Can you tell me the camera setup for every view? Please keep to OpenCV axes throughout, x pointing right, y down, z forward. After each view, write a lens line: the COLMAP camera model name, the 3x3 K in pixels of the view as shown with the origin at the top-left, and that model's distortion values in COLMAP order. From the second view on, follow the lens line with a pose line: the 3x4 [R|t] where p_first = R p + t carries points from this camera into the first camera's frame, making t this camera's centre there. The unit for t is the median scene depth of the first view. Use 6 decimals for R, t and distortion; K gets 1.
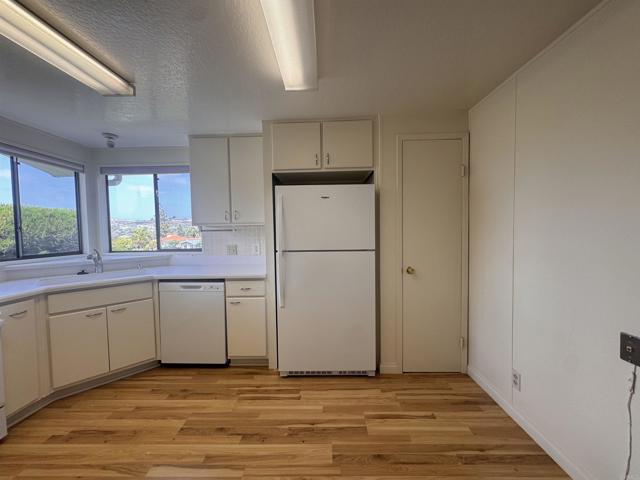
lens RADIAL K [[257.2, 0, 322.6], [0, 257.2, 239.2], [0, 0, 1]] dist [-0.003071, 0.000764]
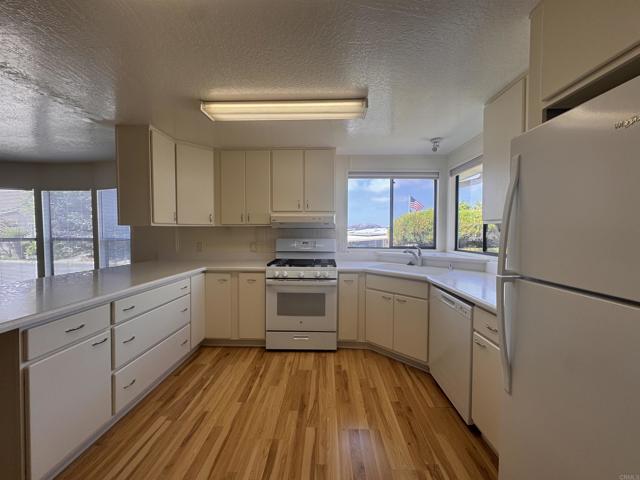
lens RADIAL K [[257.2, 0, 319.0], [0, 257.2, 240.0], [0, 0, 1]] dist [-0.003071, 0.000764]
pose [[-0.021455, 0.047337, -0.998649, 0.320912], [-0.041087, 0.997993, 0.048189, -0.025571], [0.998925, 0.042065, -0.019467, 0.668355]]
